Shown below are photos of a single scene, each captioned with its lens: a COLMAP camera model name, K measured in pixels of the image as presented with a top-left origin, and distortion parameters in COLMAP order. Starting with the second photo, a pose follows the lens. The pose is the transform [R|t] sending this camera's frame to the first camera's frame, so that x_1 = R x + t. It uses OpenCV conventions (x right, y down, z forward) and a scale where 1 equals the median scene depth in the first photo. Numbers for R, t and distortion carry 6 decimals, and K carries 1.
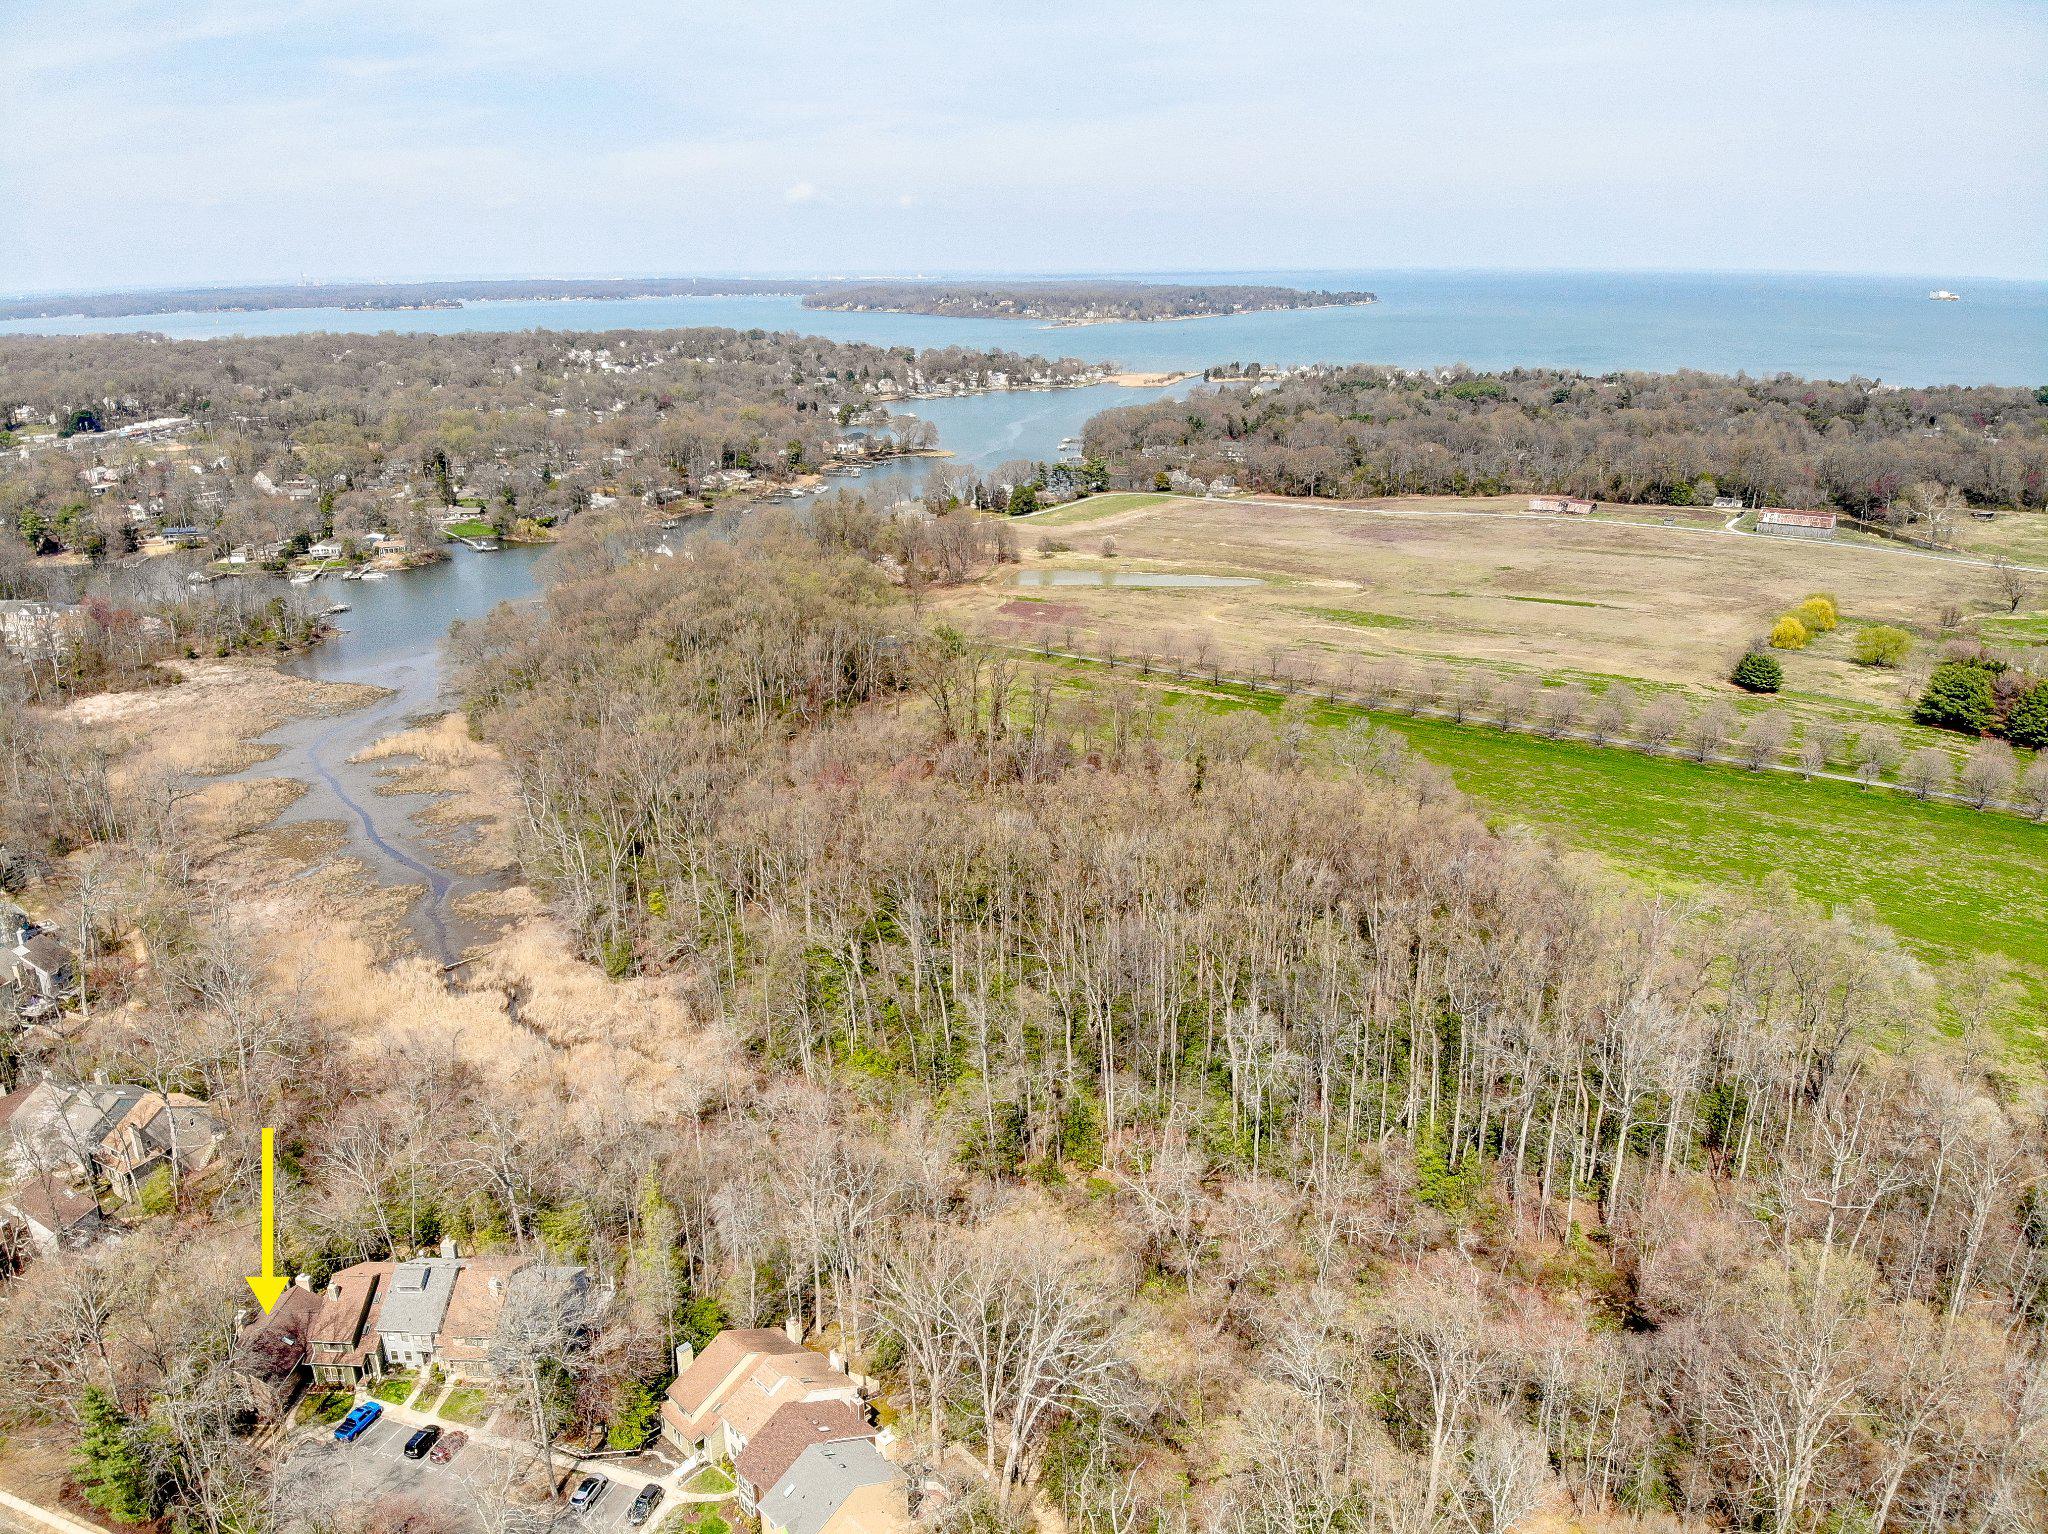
lens RADIAL K [[1610.0, 0, 1035.5], [0, 1610.0, 890.4], [0, 0, 1]] dist [0.152553, -0.402480]
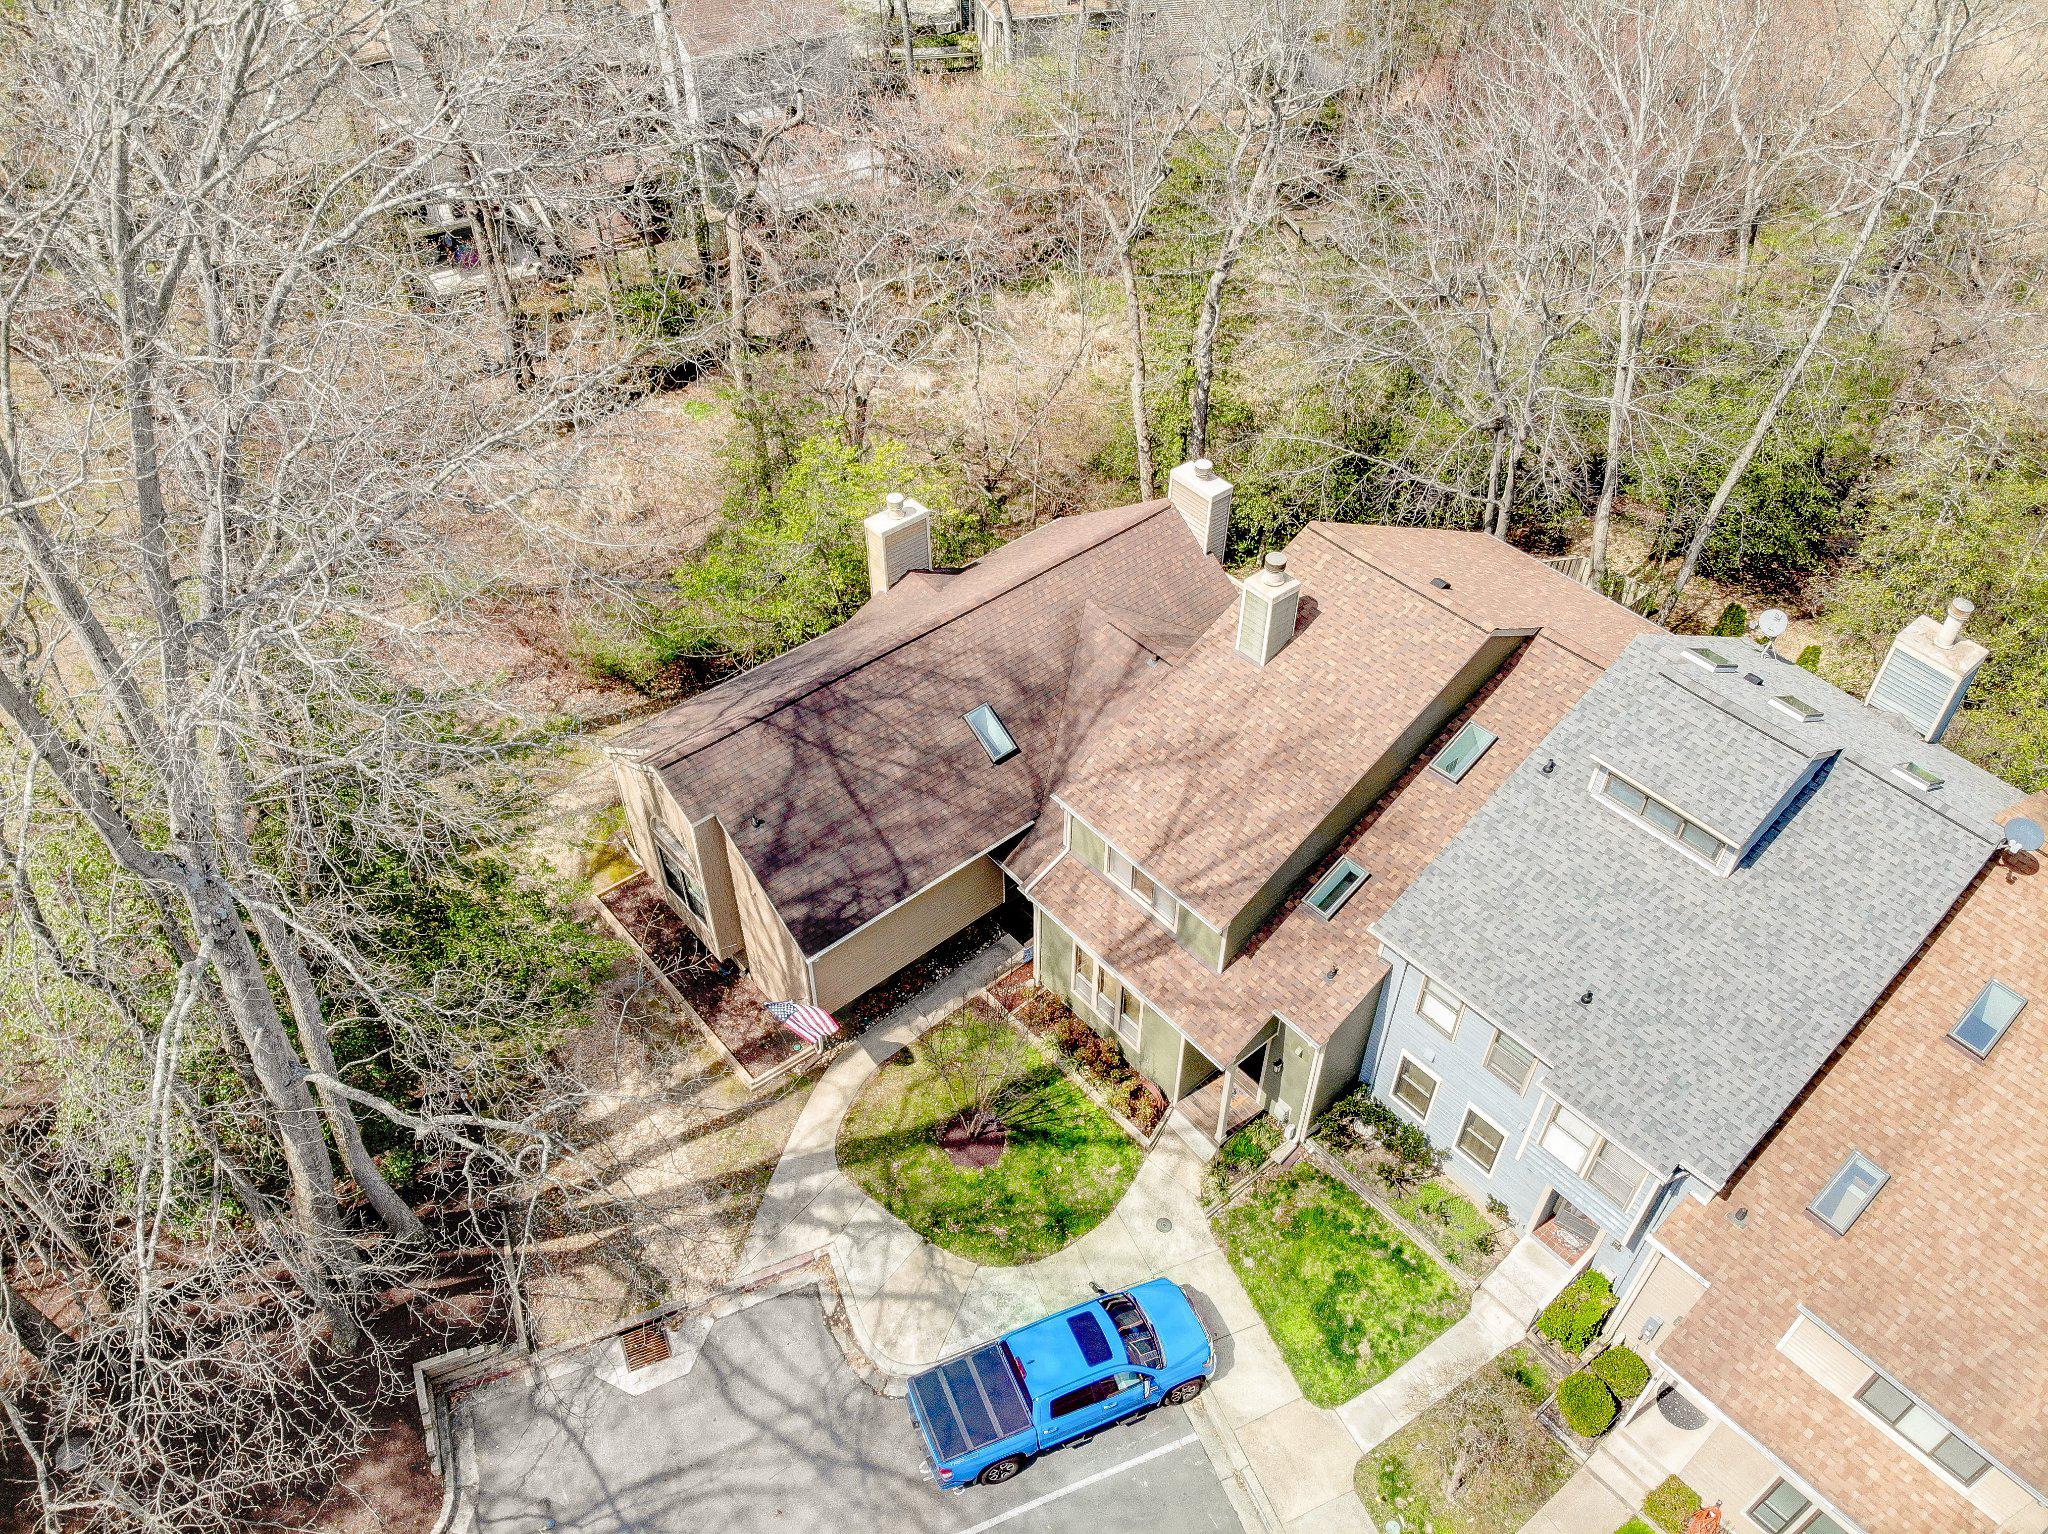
lens RADIAL K [[1525.7, 0, 1024.0], [0, 1525.7, 767.0], [0, 0, 1]] dist [0.155800, -0.443679]
pose [[0.699234, 0.493893, -0.516857, -0.230834], [-0.287277, 0.856165, 0.429481, 0.127630], [0.654632, -0.151827, 0.740544, 0.558440]]
